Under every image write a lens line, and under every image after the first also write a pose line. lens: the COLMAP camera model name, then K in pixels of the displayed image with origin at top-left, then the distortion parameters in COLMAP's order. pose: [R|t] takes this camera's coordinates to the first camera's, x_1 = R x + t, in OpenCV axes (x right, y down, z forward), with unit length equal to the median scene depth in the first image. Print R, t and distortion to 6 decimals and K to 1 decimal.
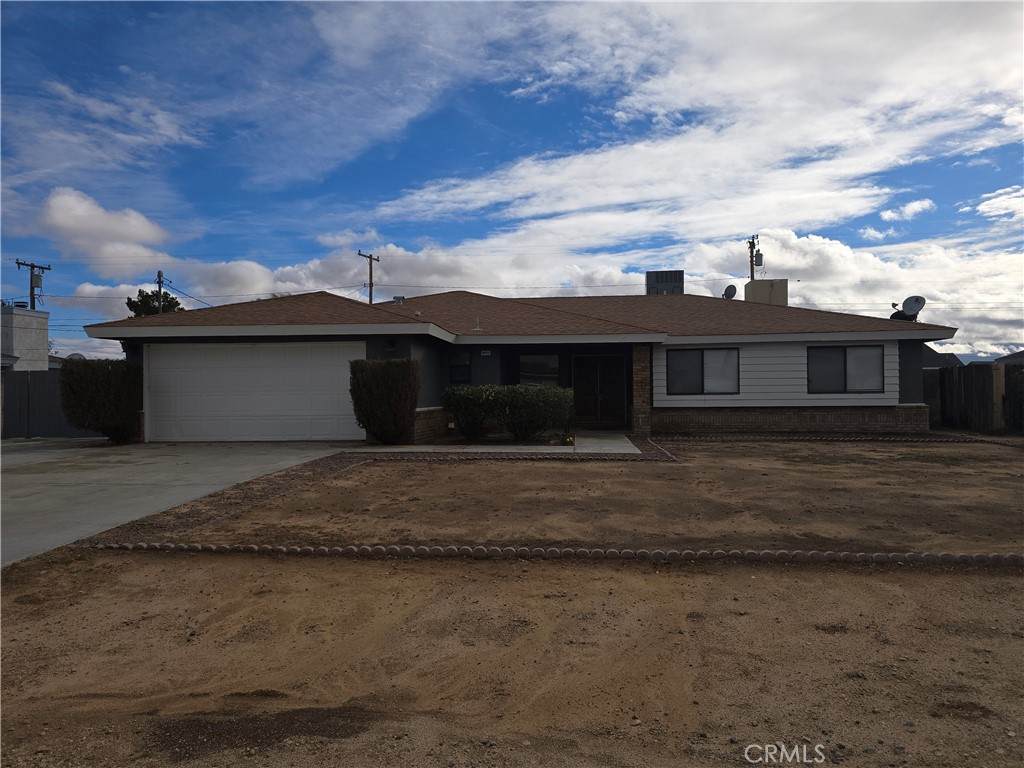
lens RADIAL K [[682.2, 0, 512.0], [0, 682.2, 384.0], [0, 0, 1]] dist [0.070659, -0.057036]
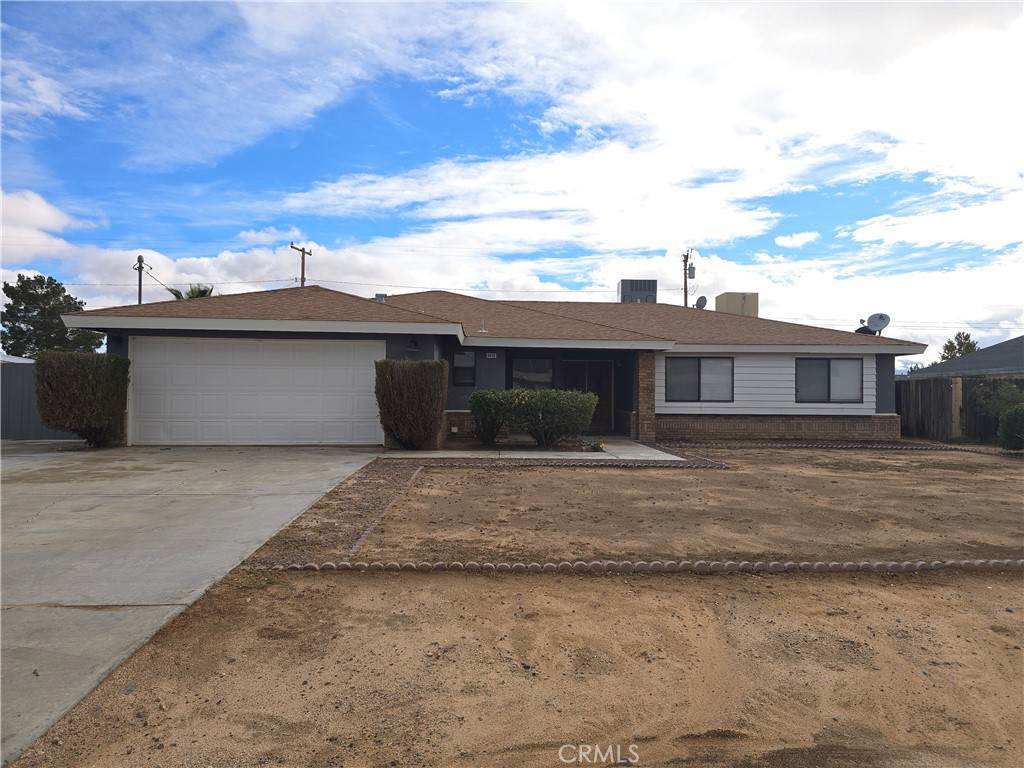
lens RADIAL K [[684.1, 0, 516.2], [0, 684.1, 371.7], [0, 0, 1]] dist [0.091160, -0.071353]
pose [[0.986094, 0.022388, 0.164677, -0.161592], [-0.018614, 0.999528, -0.024426, 0.000472], [-0.165146, 0.021021, 0.986045, 0.028401]]
